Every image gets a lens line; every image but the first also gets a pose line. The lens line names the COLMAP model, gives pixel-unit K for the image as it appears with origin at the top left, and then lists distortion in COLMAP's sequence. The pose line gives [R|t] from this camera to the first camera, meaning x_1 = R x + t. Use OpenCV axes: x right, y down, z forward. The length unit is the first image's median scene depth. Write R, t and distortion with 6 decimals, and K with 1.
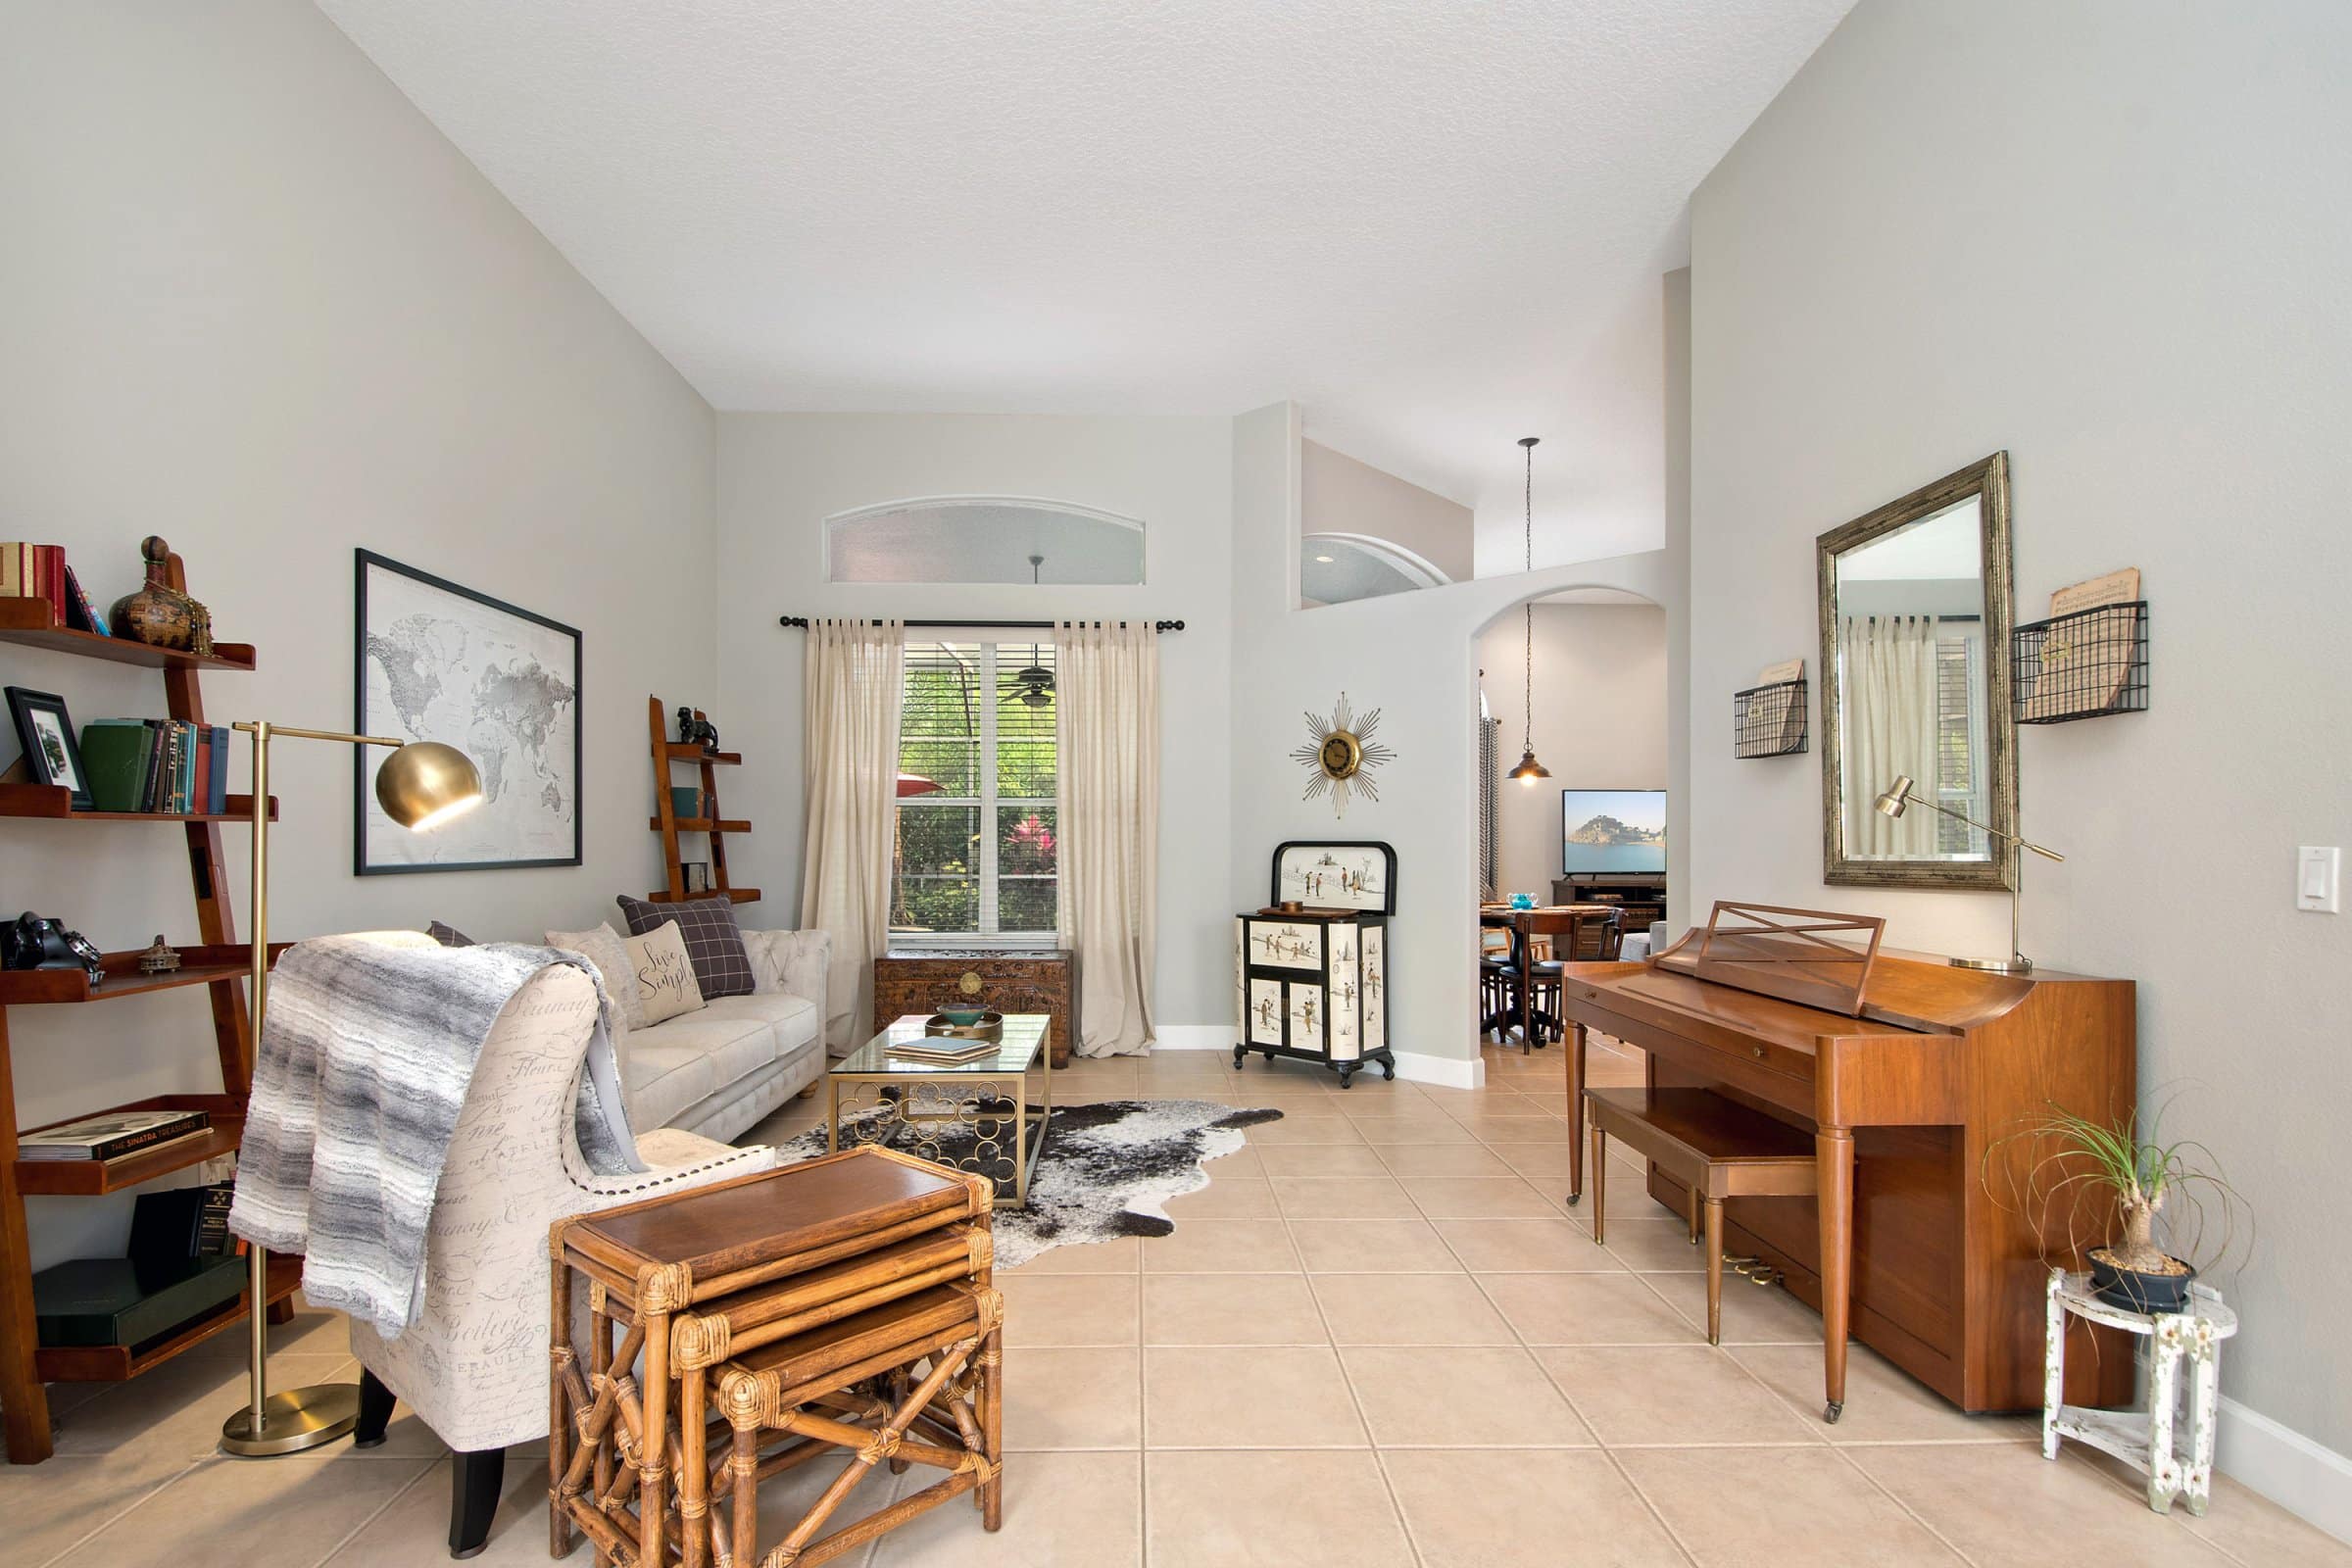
lens RADIAL K [[1138.8, 0, 1184.6], [0, 1138.8, 846.8], [0, 0, 1]] dist [0.016955, -0.014327]
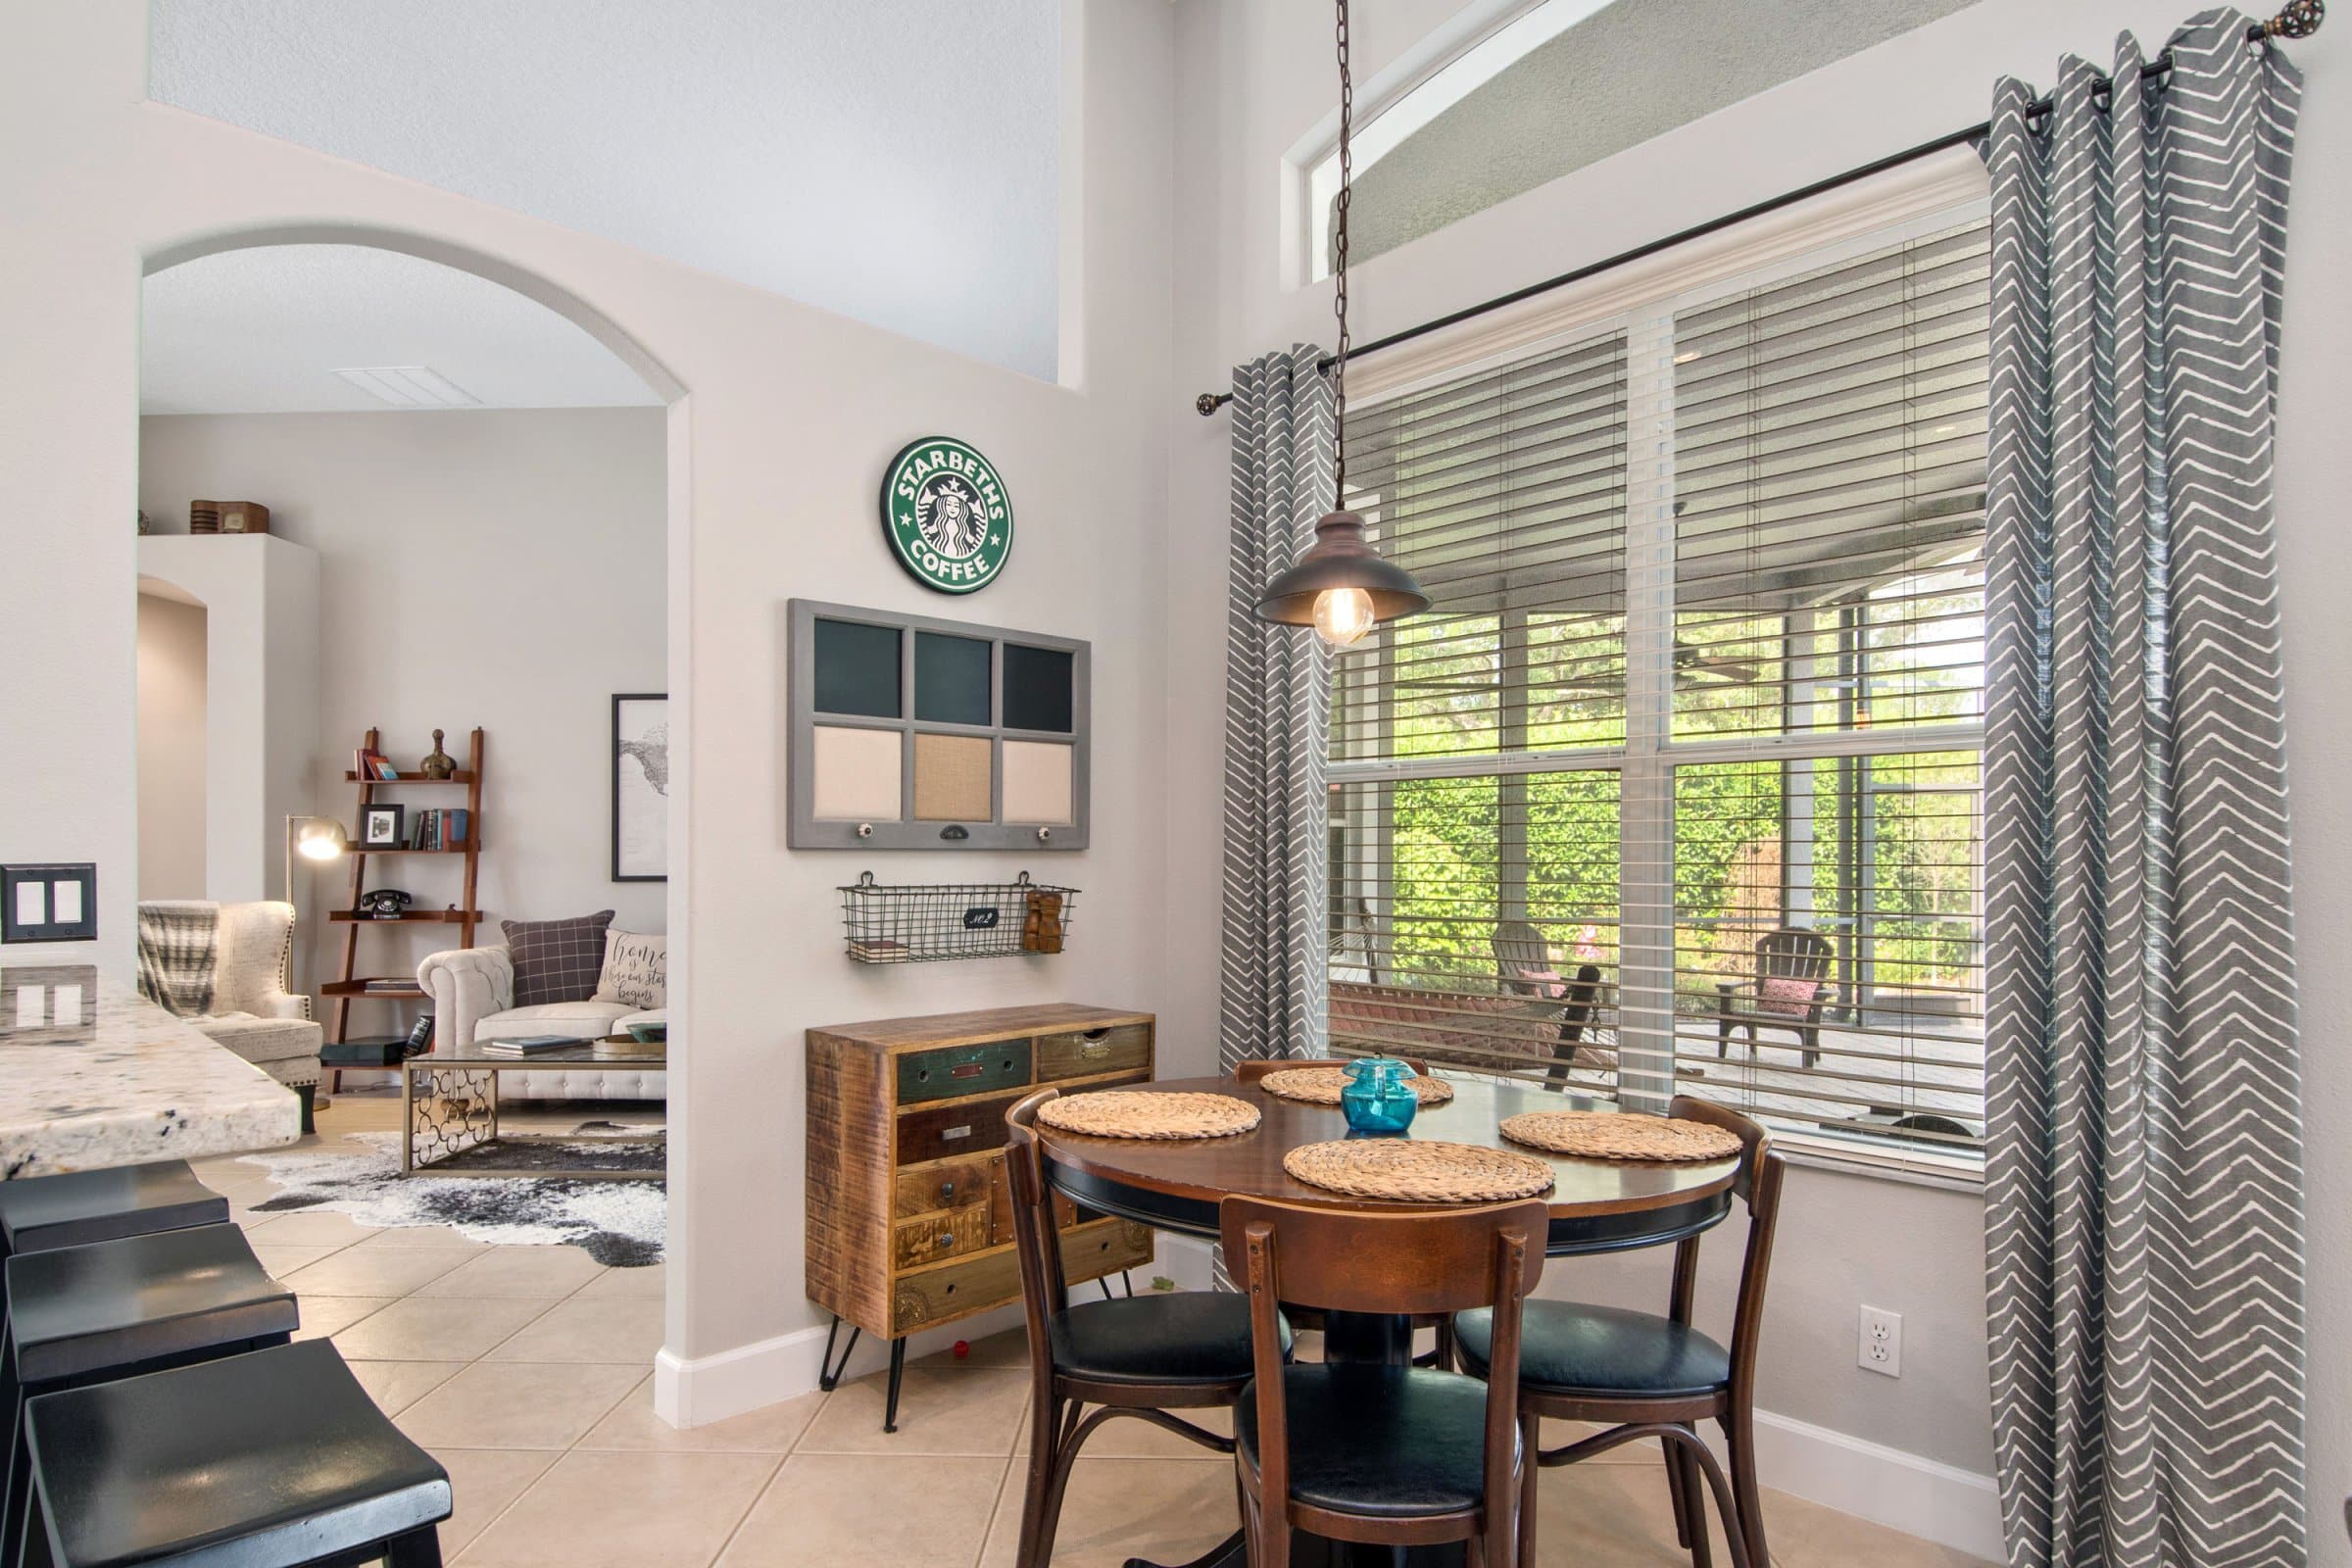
lens RADIAL K [[1329.5, 0, 1171.9], [0, 1329.5, 862.1], [0, 0, 1]] dist [0.017711, -0.015926]
pose [[-0.077259, 0.007266, -0.996985, 0.871292], [0.000464, 0.999974, 0.007252, -0.013694], [0.997011, 0.000098, -0.077261, 1.412706]]
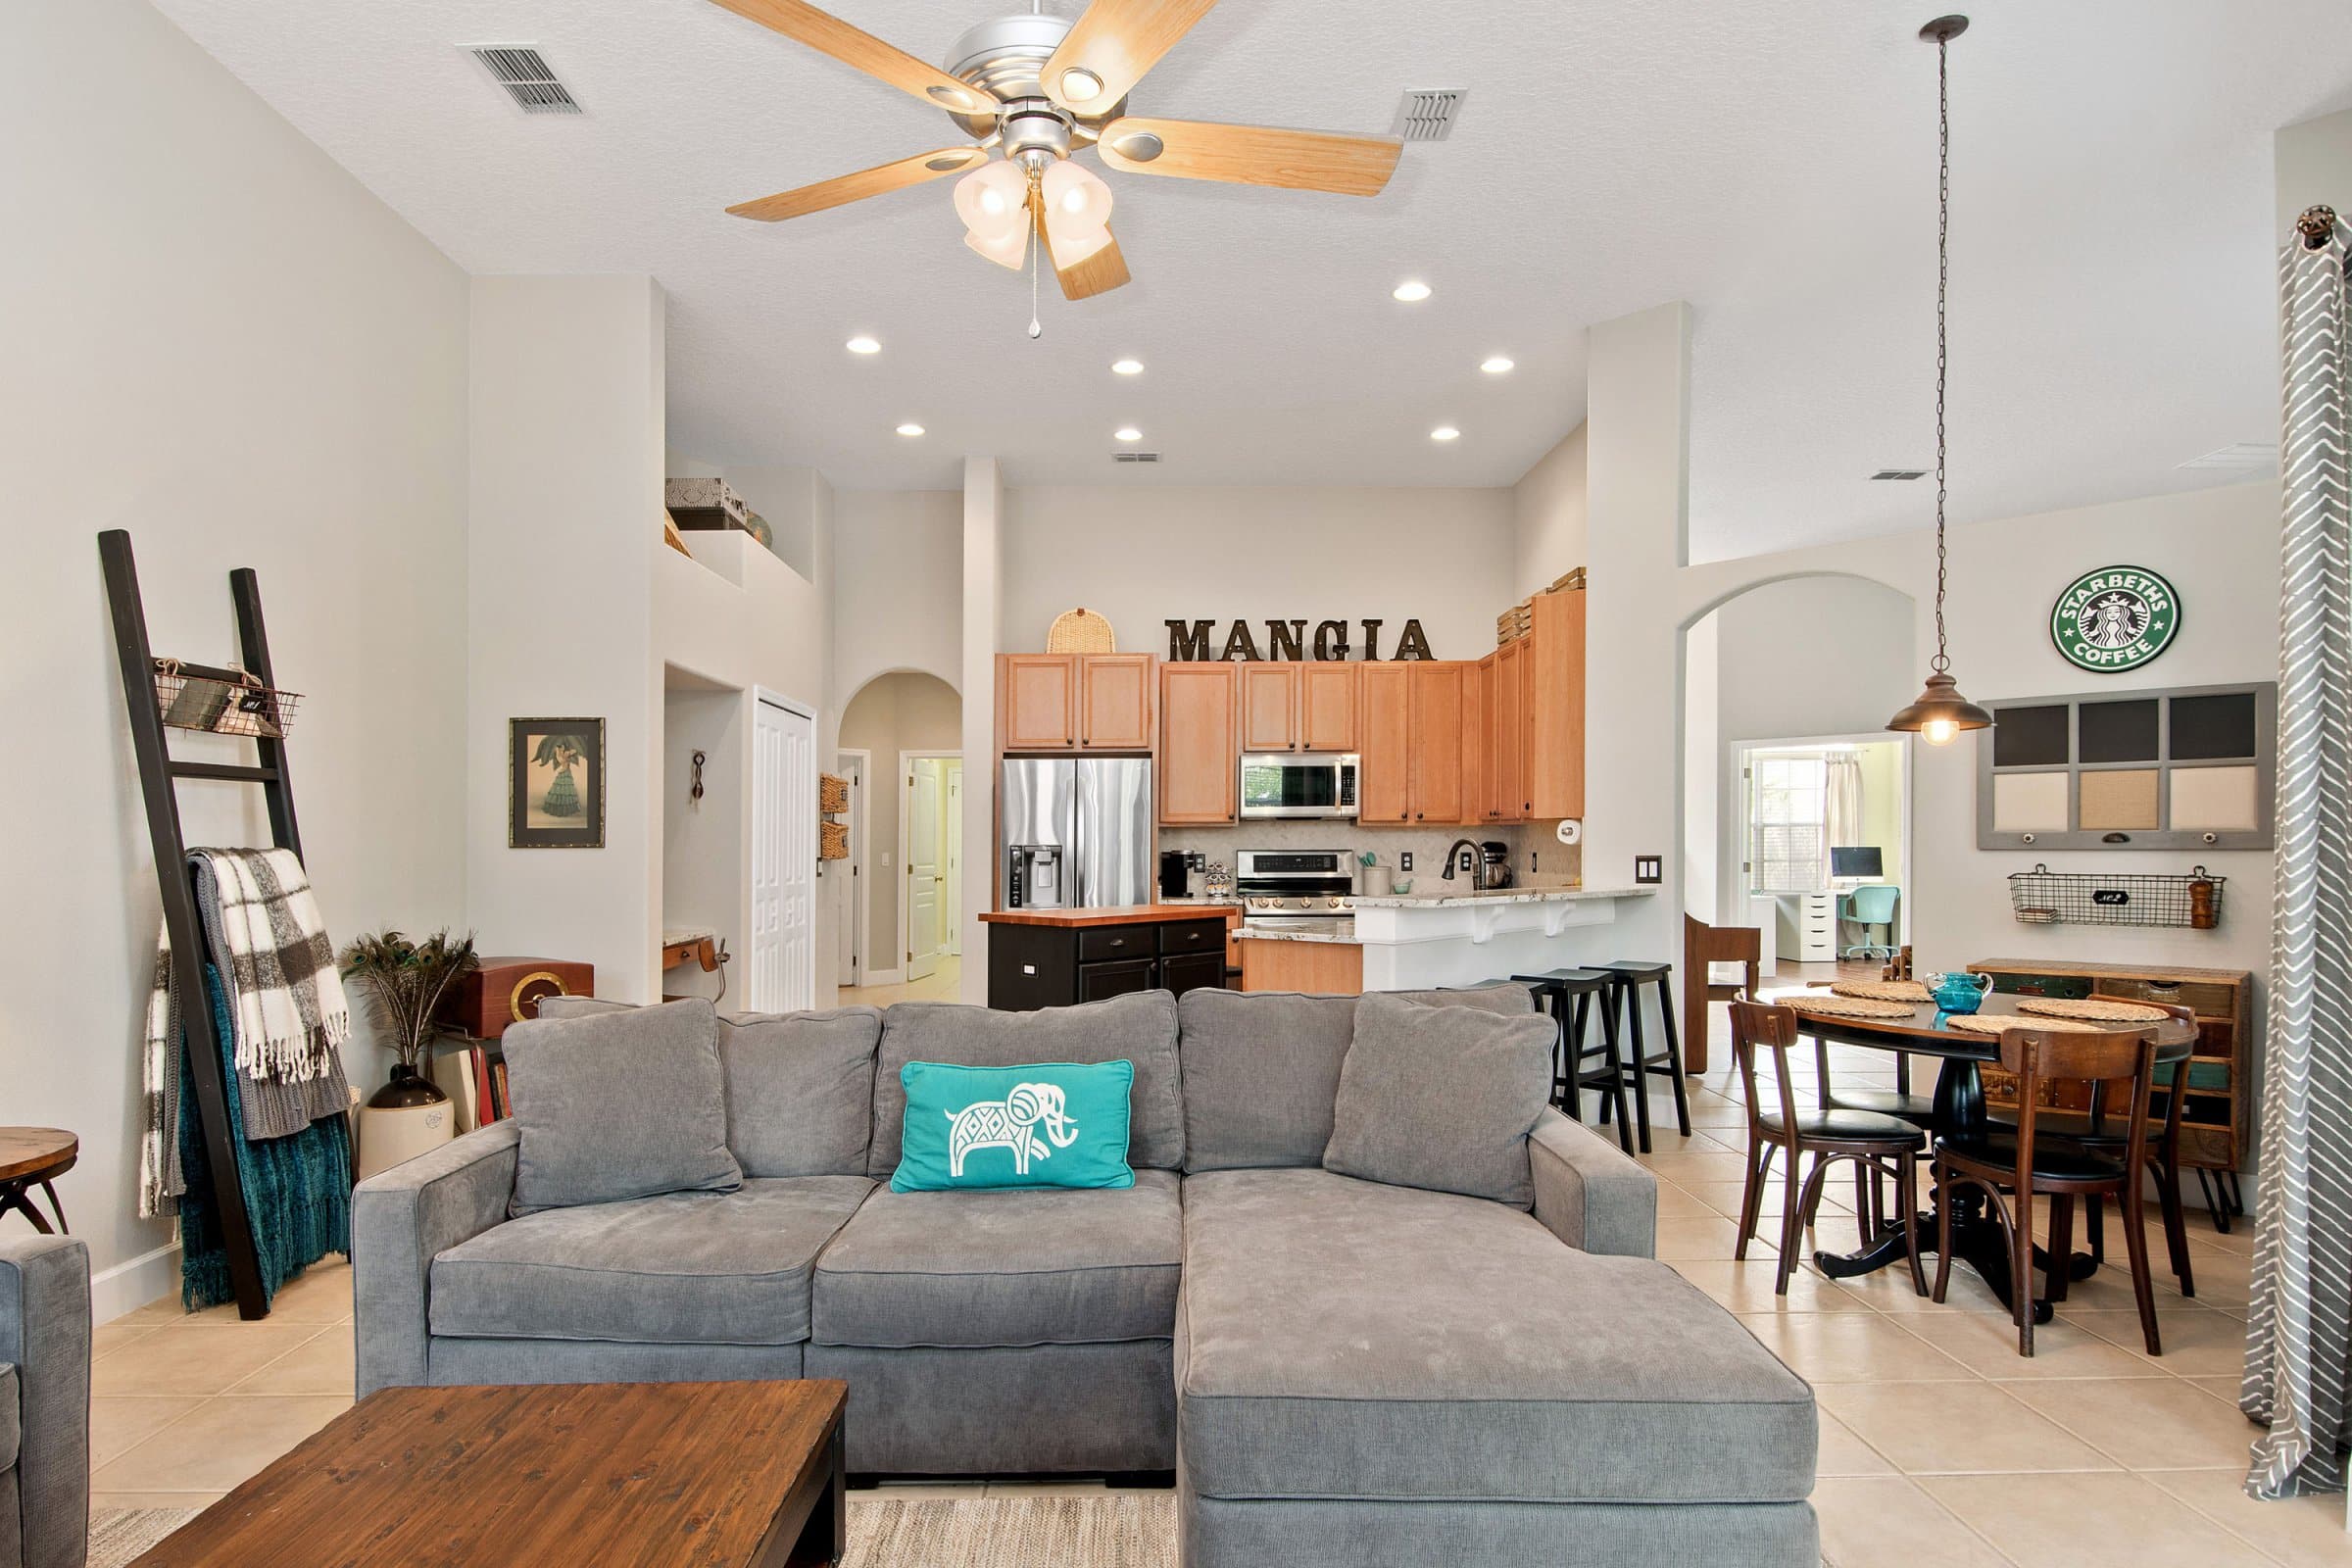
lens RADIAL K [[1329.5, 0, 1126.5], [0, 1329.5, 854.9], [0, 0, 1]] dist [0.017711, -0.015926]
pose [[-0.999135, 0.008552, 0.040704, 0.889666], [0.009017, 0.999896, 0.011261, -0.028341], [-0.040604, 0.011619, -0.999108, 2.219480]]
